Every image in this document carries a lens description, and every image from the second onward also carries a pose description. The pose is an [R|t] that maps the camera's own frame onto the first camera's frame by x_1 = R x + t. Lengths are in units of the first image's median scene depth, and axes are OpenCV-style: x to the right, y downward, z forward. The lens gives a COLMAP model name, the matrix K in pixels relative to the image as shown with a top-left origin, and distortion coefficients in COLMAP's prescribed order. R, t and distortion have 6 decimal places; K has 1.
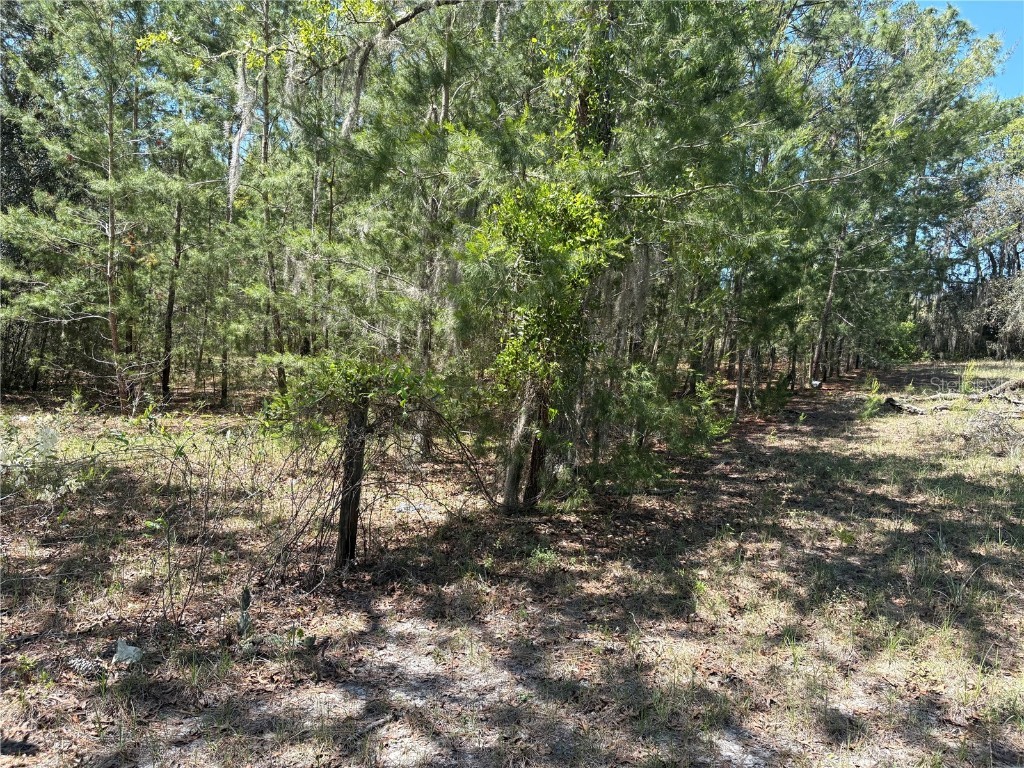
lens RADIAL K [[766.0, 0, 513.0], [0, 766.0, 389.6], [0, 0, 1]] dist [0.042852, -0.056475]
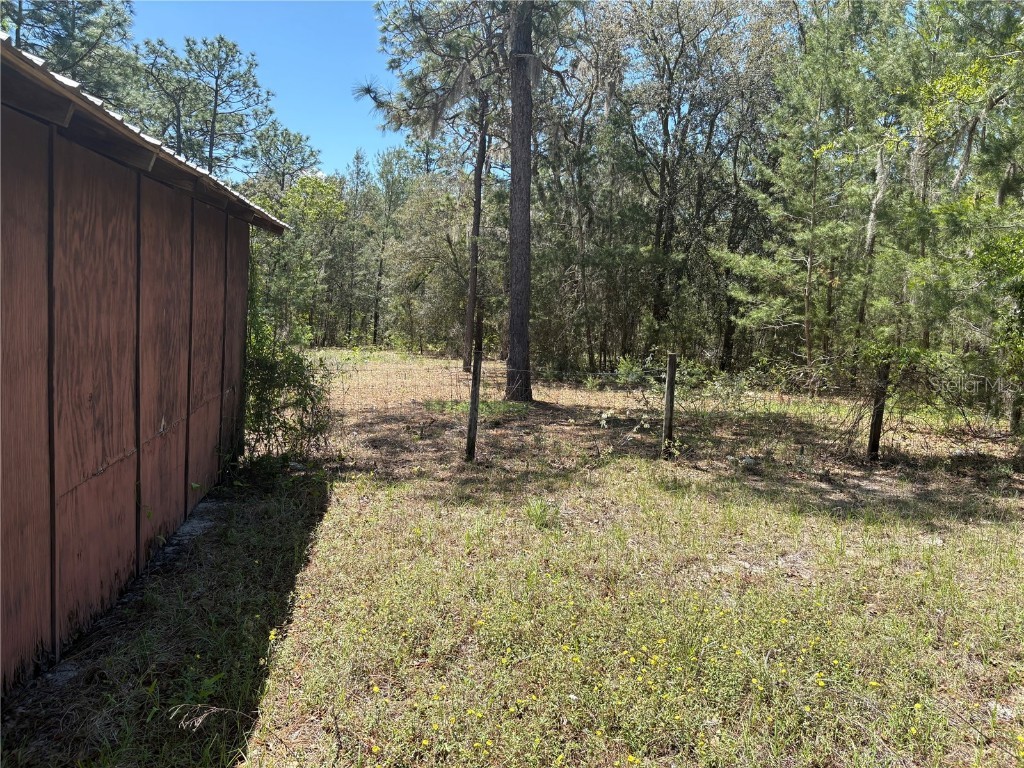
lens RADIAL K [[757.1, 0, 512.0], [0, 757.1, 384.0], [0, 0, 1]] dist [0.055626, -0.061210]
pose [[0.621189, 0.049388, -0.782103, 0.268938], [-0.066749, 0.997720, 0.009988, 0.042124], [0.780813, 0.046000, 0.623070, -0.320217]]
